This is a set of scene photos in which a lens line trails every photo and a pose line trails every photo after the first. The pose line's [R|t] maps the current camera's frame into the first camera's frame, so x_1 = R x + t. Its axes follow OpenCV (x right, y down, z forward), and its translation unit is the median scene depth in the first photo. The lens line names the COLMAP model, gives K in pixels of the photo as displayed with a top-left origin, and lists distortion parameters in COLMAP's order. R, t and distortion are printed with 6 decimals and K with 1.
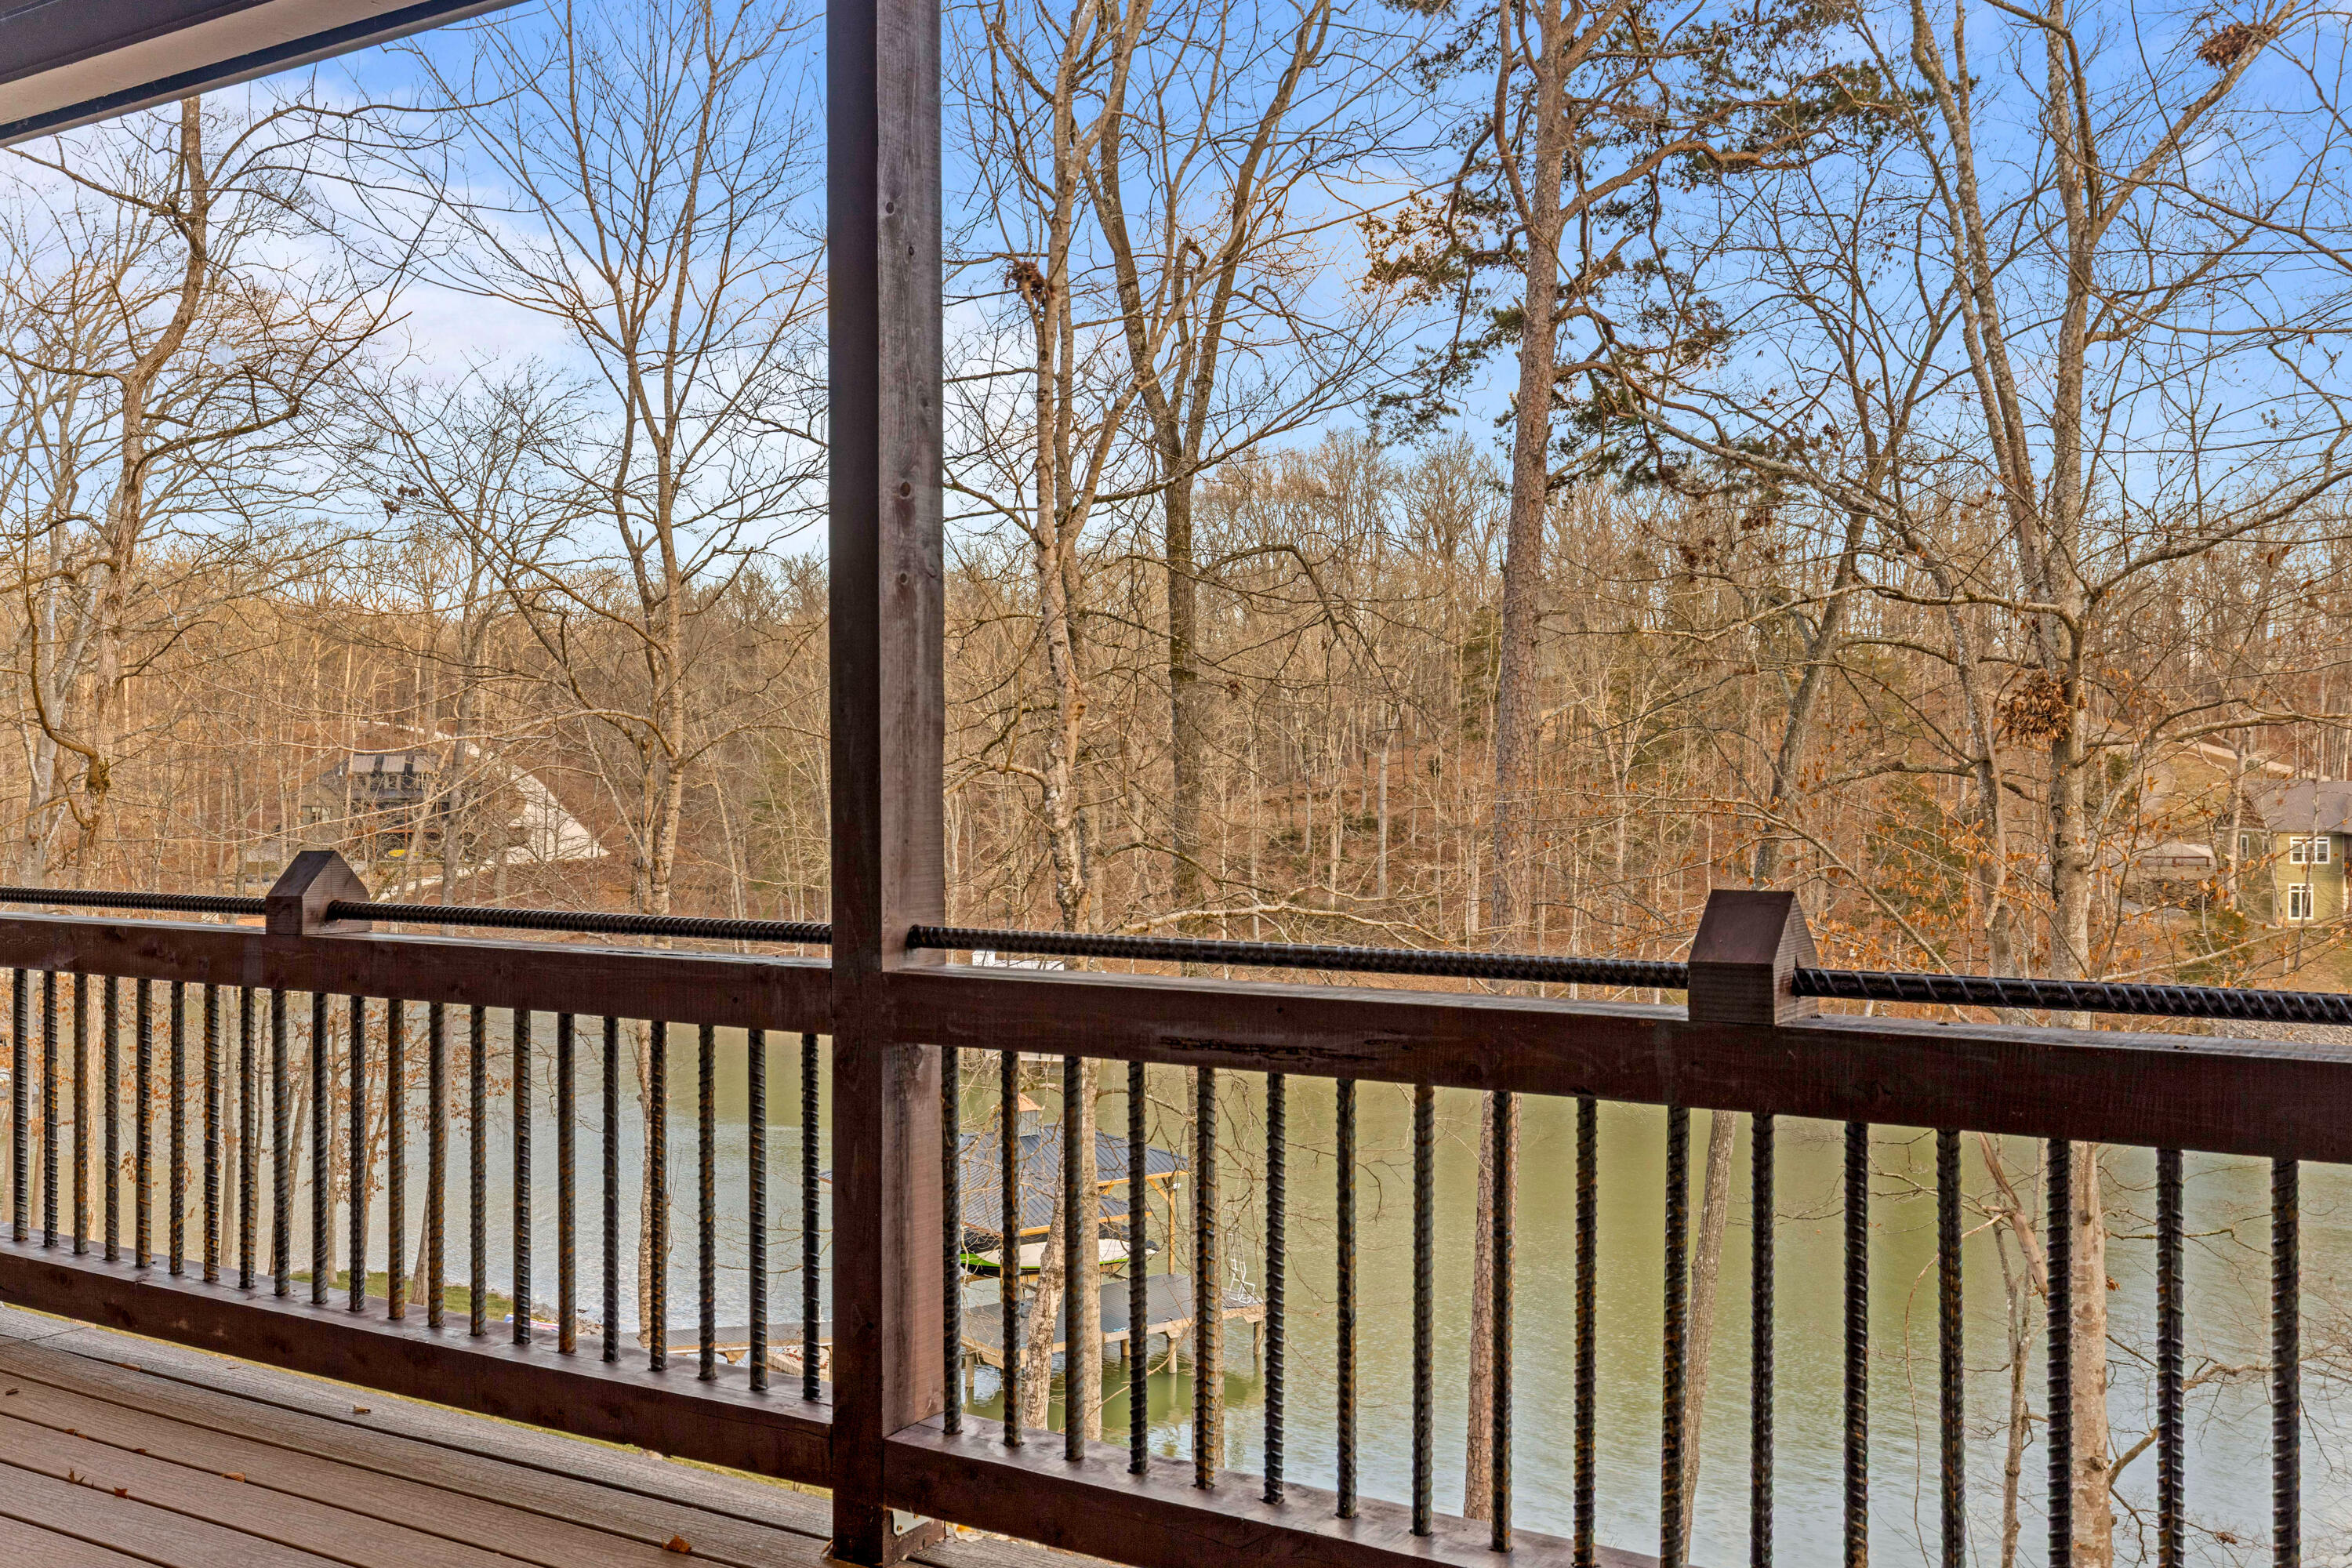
lens RADIAL K [[2168.4, 0, 1185.4], [0, 2168.4, 796.4], [0, 0, 1]] dist [-0.002037, -0.001564]
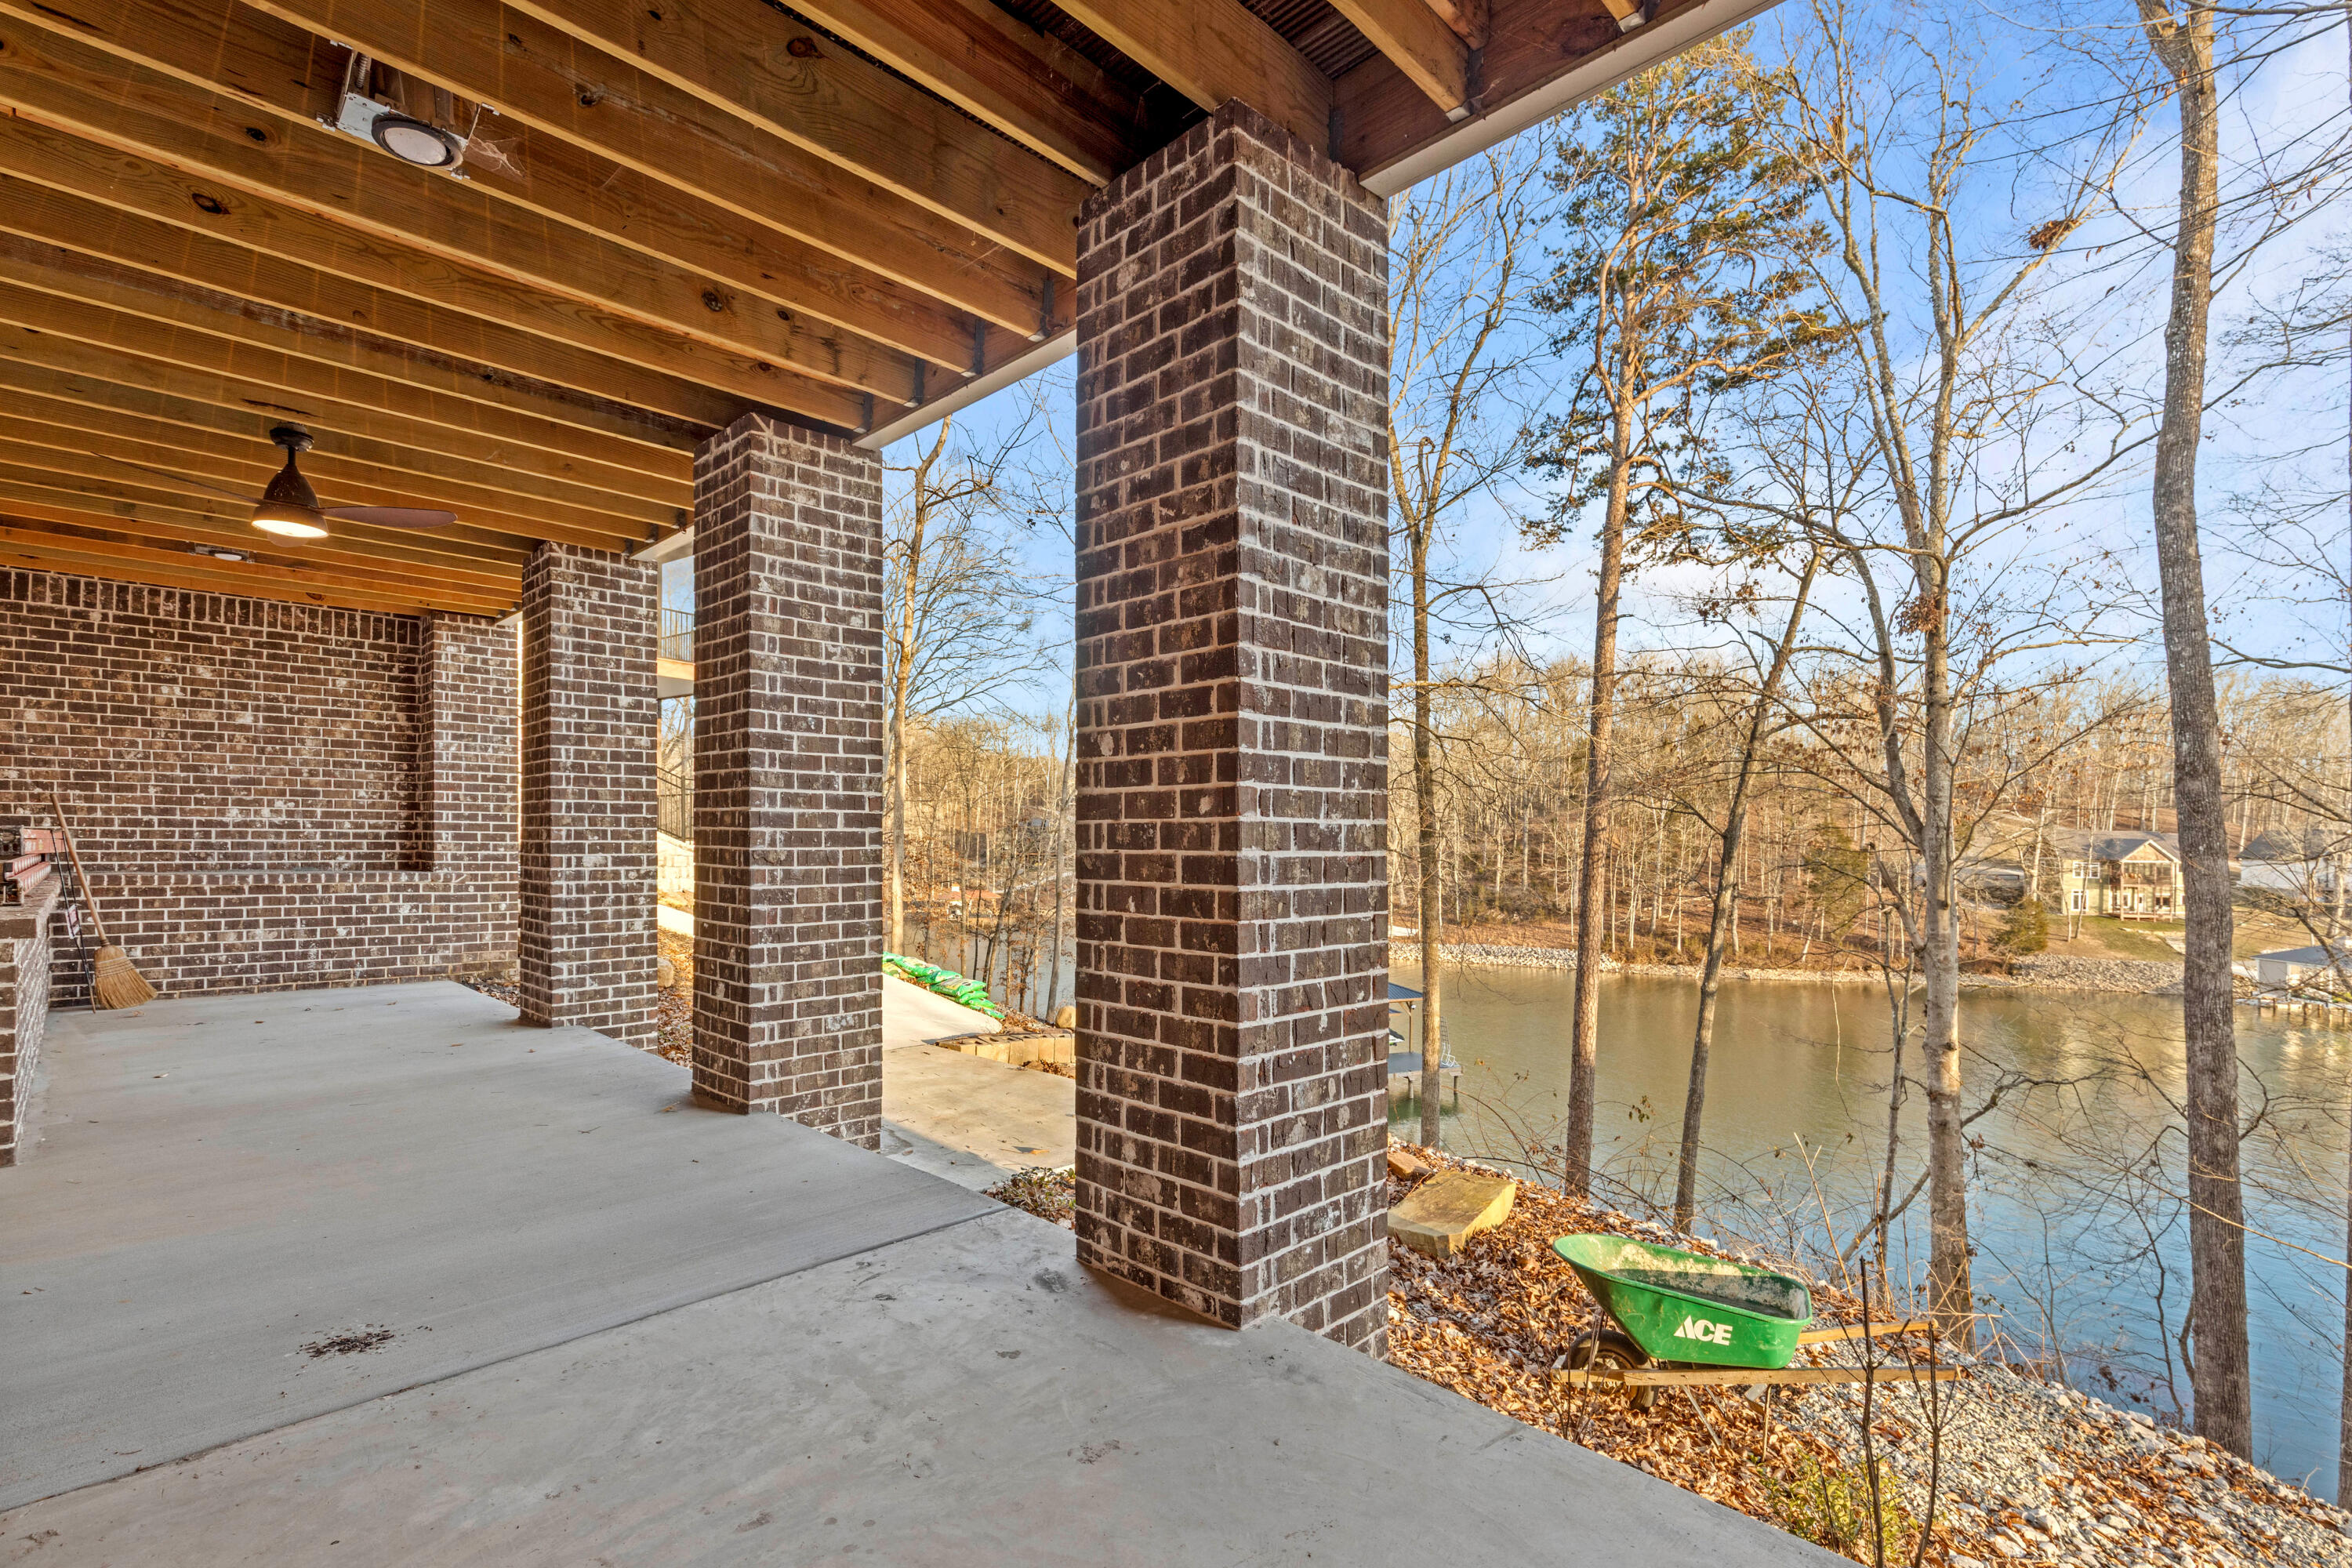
lens RADIAL K [[1111.1, 0, 1201.9], [0, 1111.1, 891.7], [0, 0, 1]] dist [-0.003530, -0.000351]
pose [[0.981344, 0.021549, -0.191049, 0.003913], [-0.025649, 0.999490, -0.019014, 0.156184], [0.190541, 0.023559, 0.981396, 0.019228]]
